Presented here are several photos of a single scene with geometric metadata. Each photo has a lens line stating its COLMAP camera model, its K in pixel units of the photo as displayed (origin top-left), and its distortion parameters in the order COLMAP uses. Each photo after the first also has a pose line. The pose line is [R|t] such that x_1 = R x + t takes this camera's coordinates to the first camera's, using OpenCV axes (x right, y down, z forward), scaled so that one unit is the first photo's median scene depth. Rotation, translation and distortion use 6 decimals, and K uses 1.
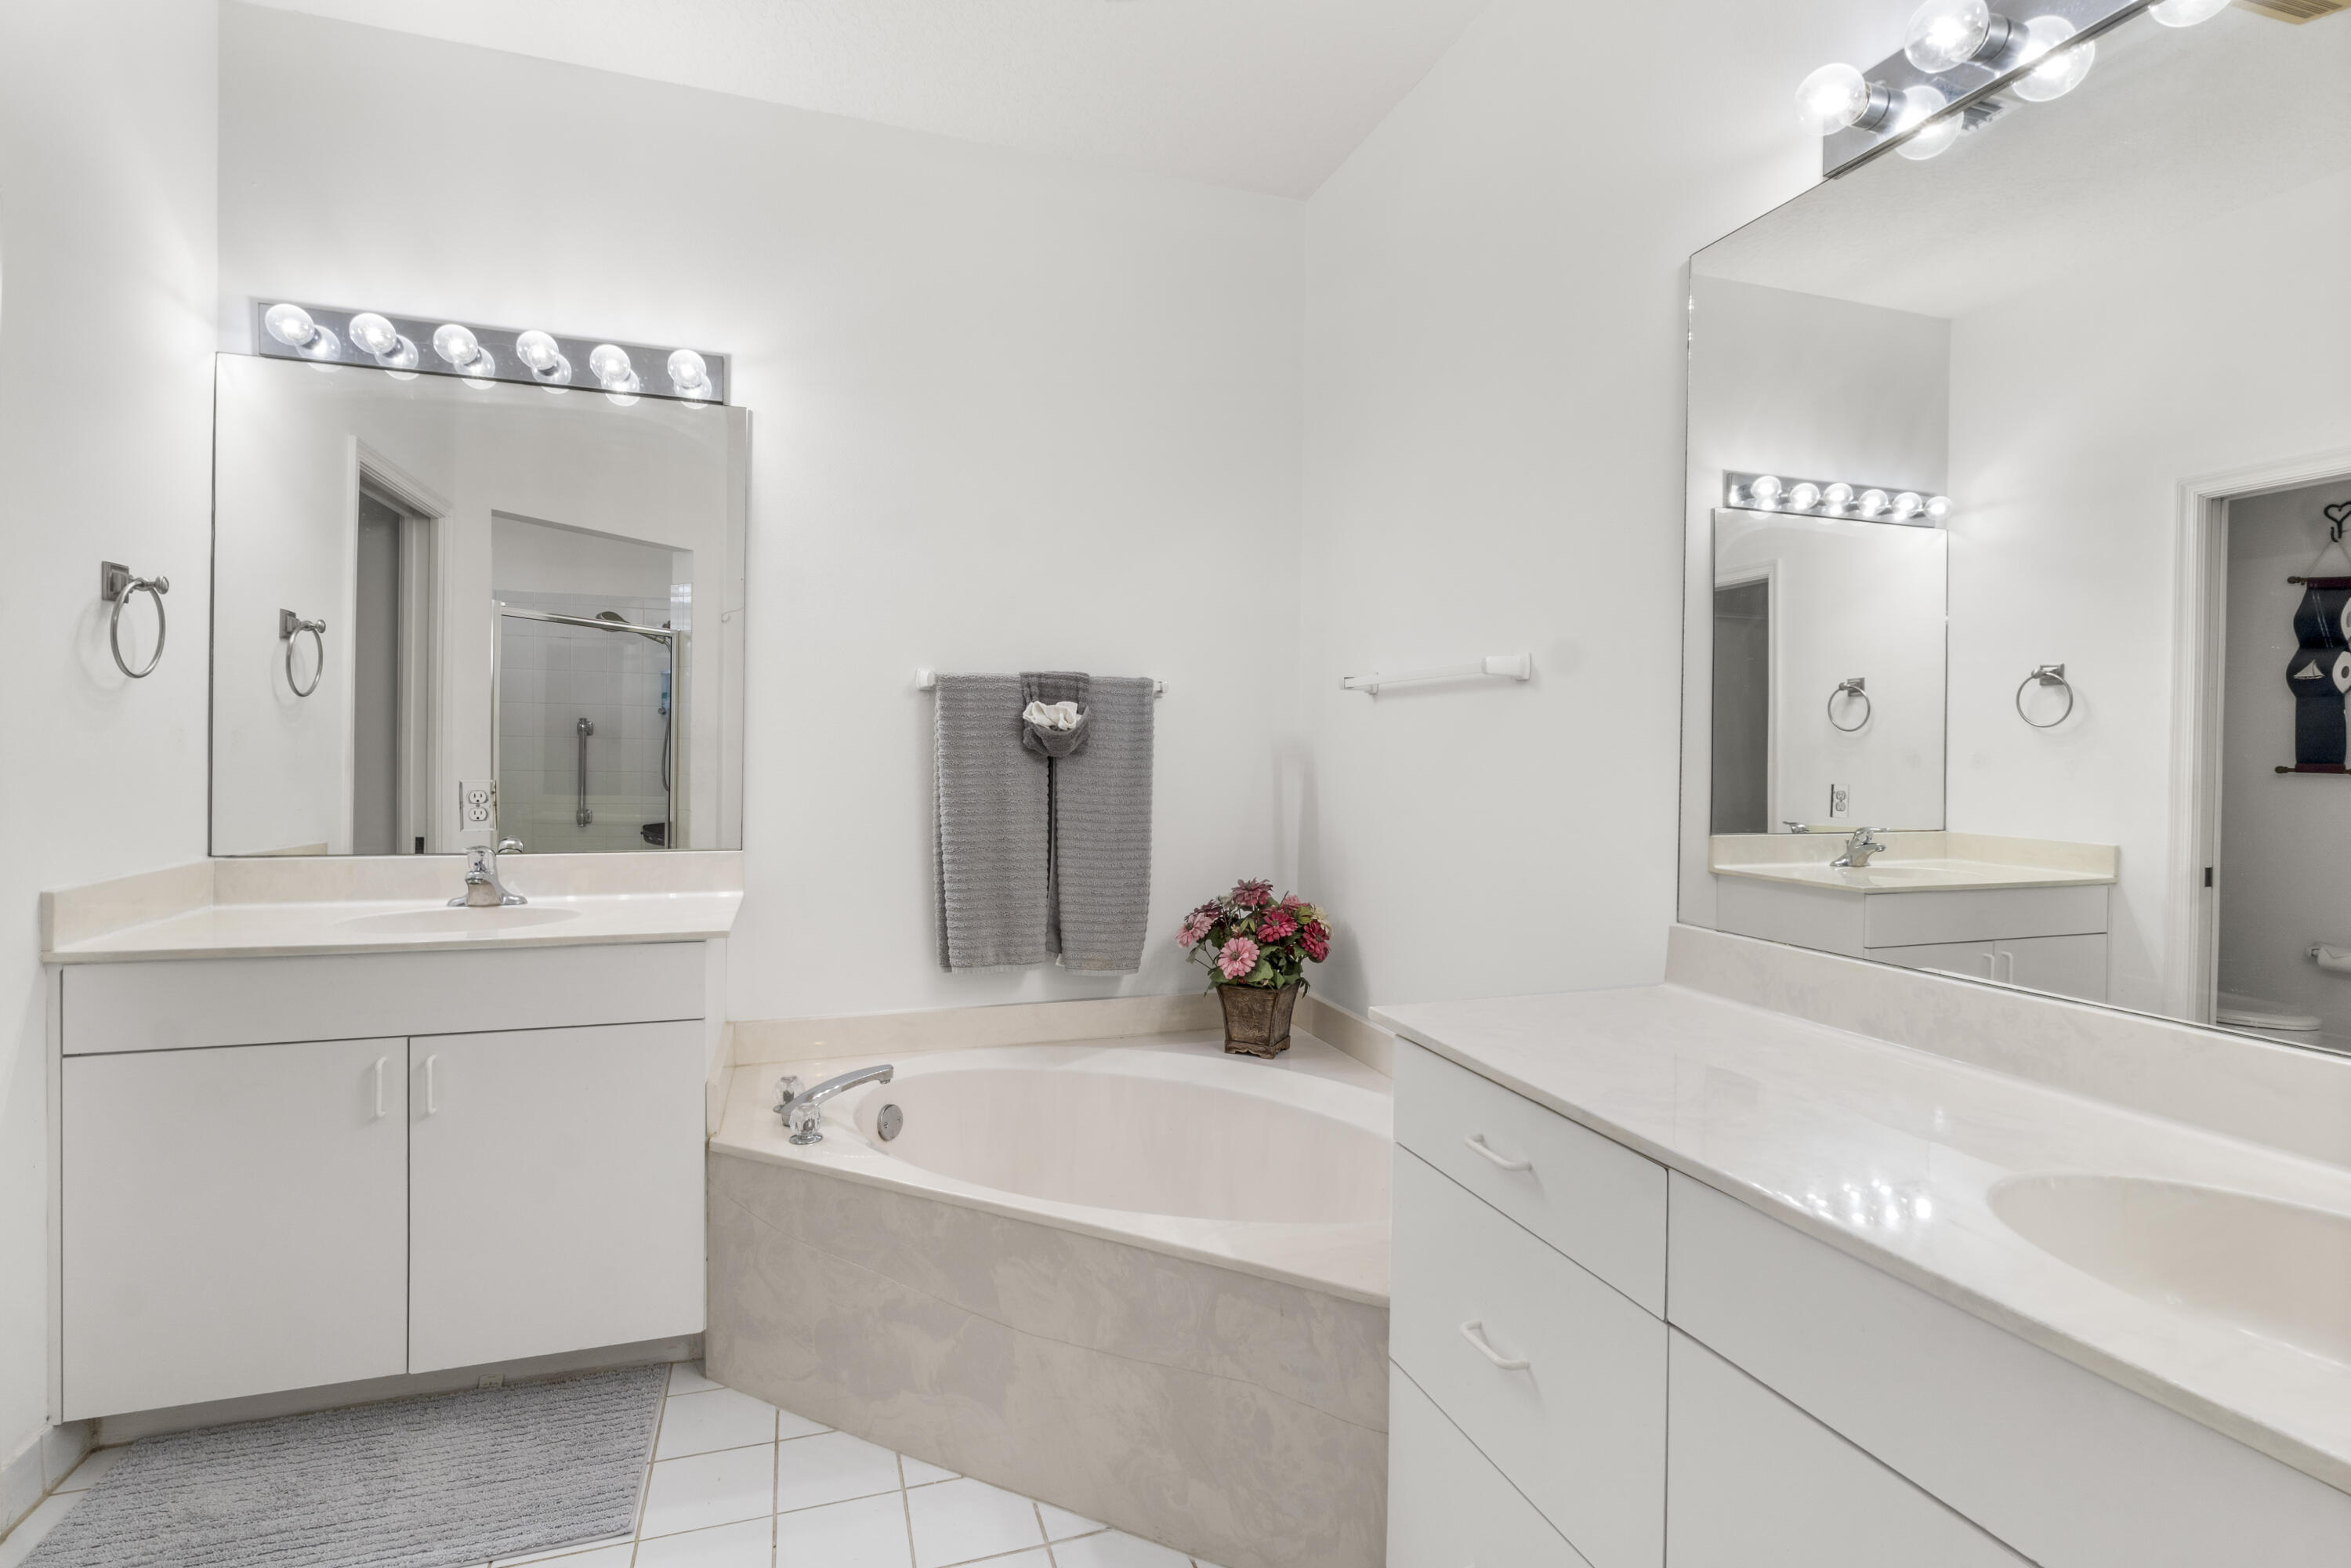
lens RADIAL K [[1120.4, 0, 1184.5], [0, 1120.4, 766.1], [0, 0, 1]] dist [-0.000384, 0.000035]
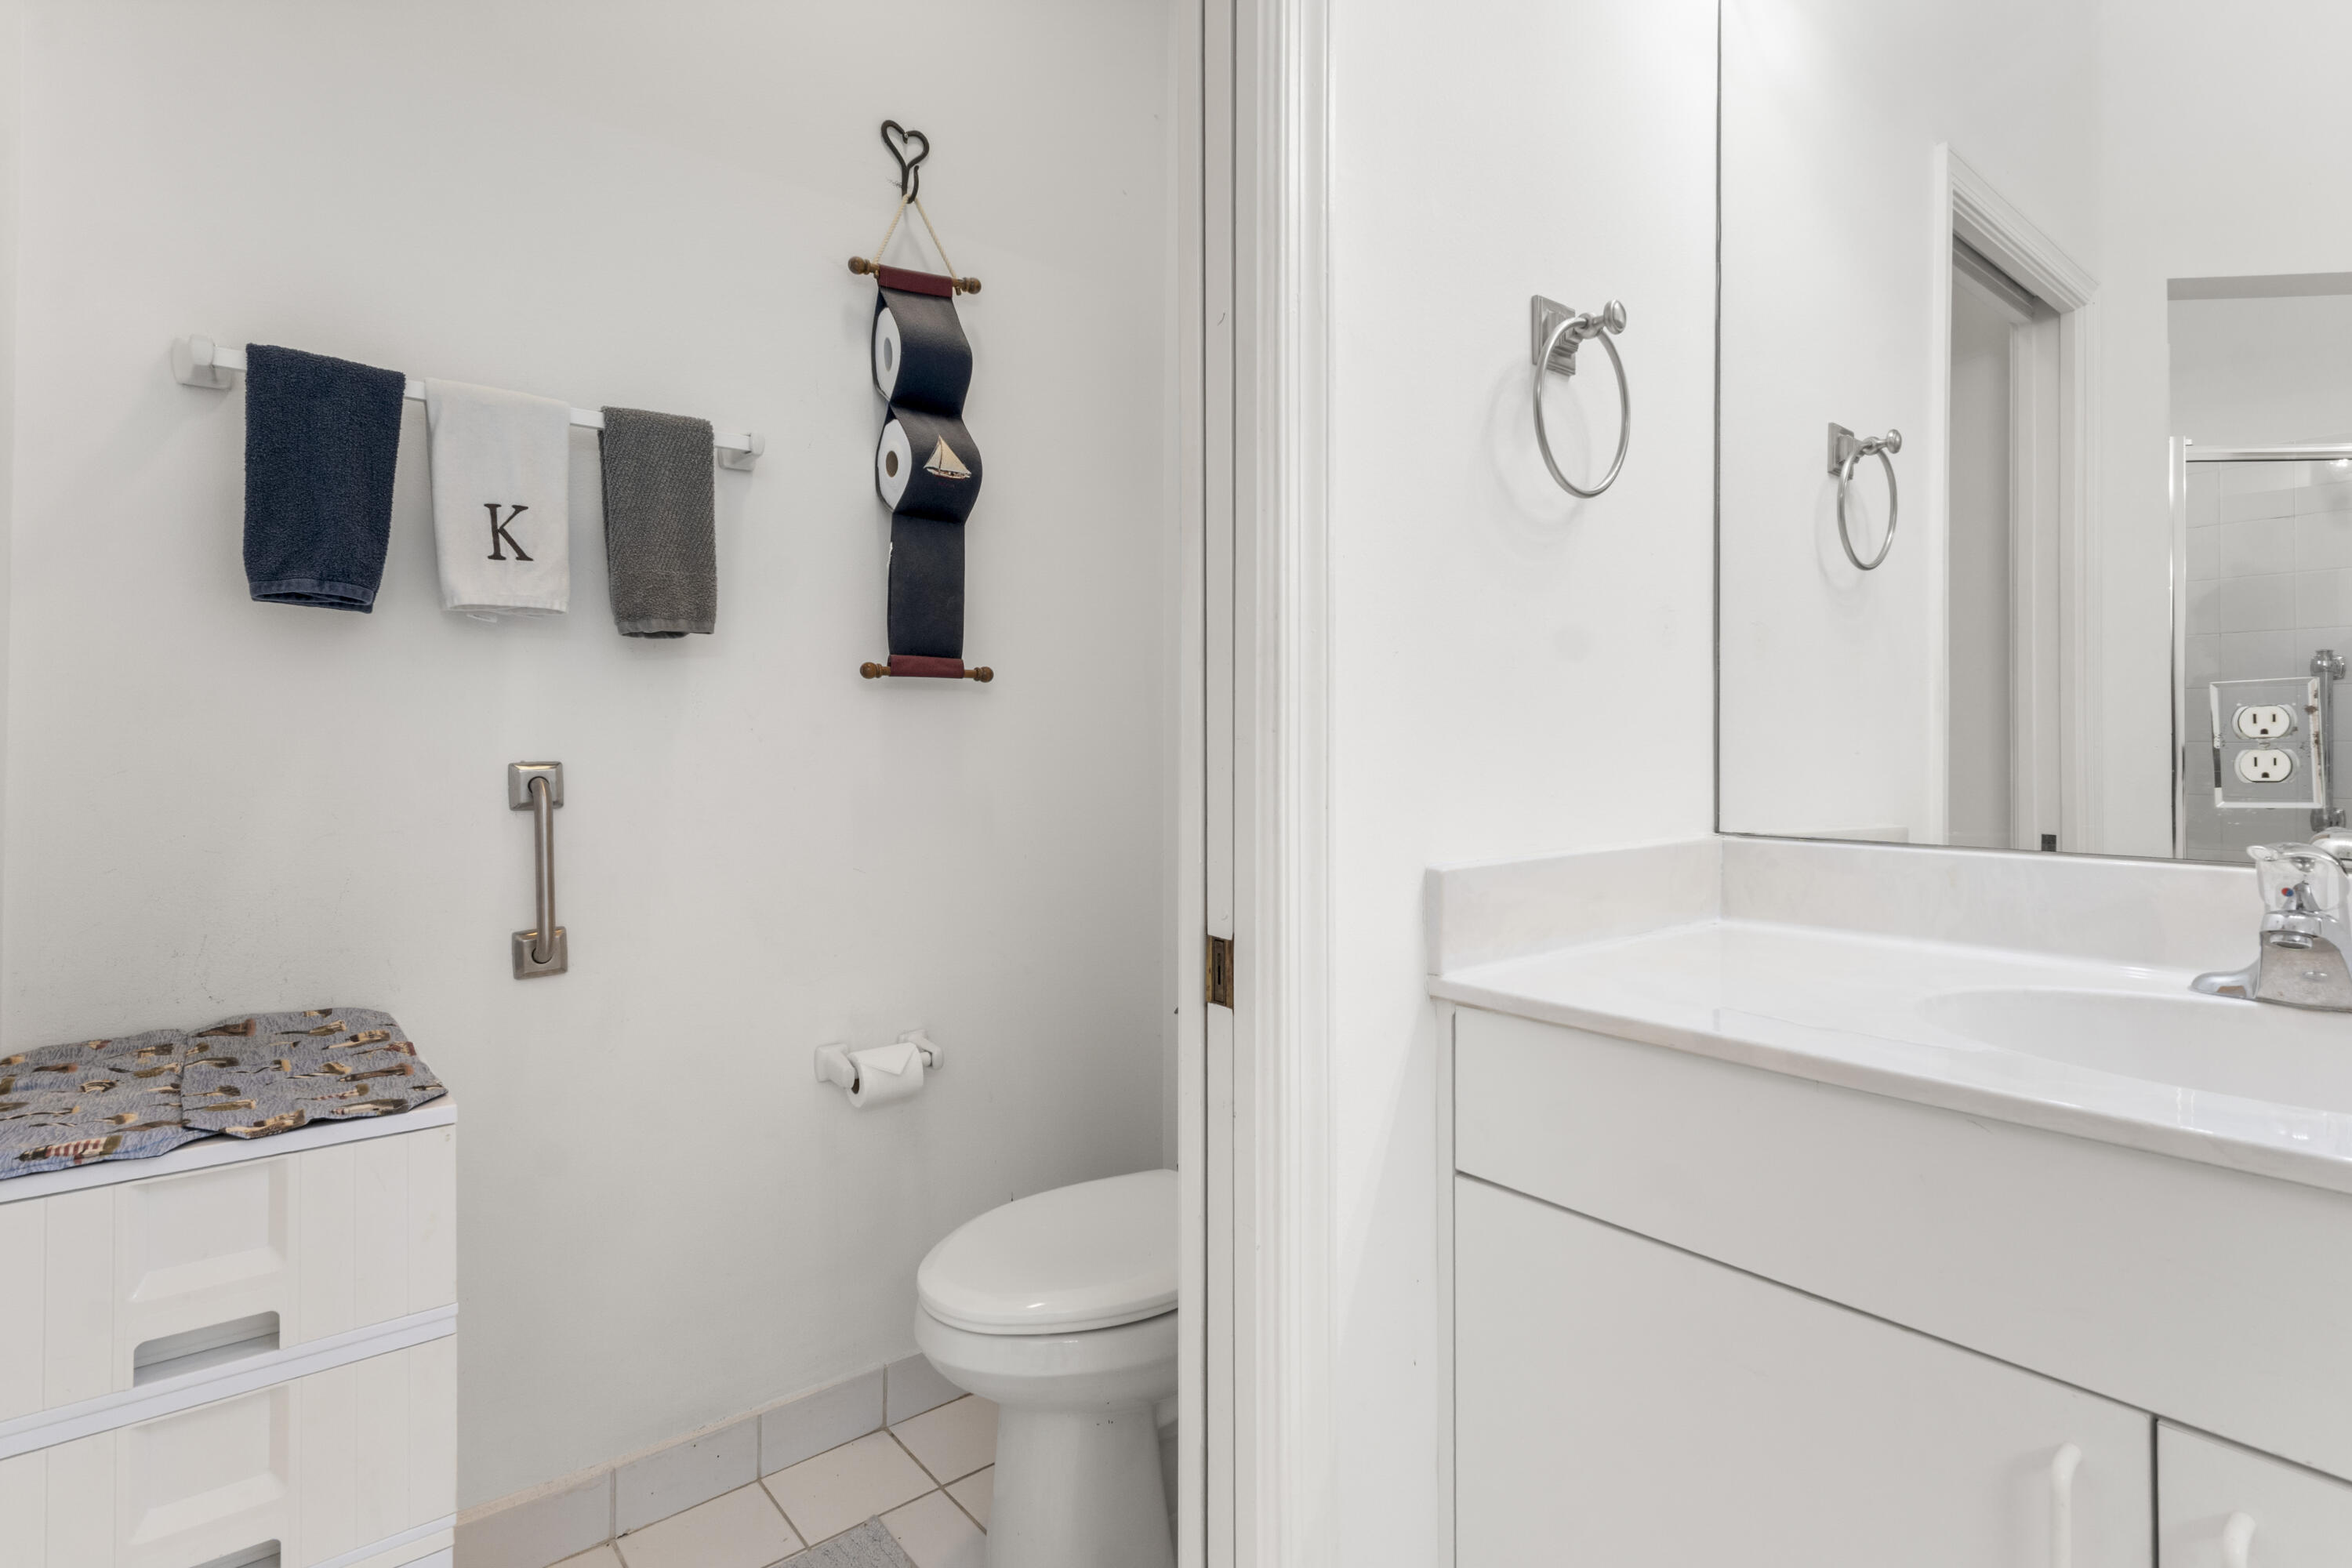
lens RADIAL K [[1120.9, 0, 1185.0], [0, 1120.9, 766.0], [0, 0, 1]] dist [-0.000384, 0.000035]
pose [[0.344182, -0.008714, -0.938862, -0.406066], [-0.004602, 0.999929, -0.010968, 0.051294], [0.938892, 0.008095, 0.344118, 0.525037]]
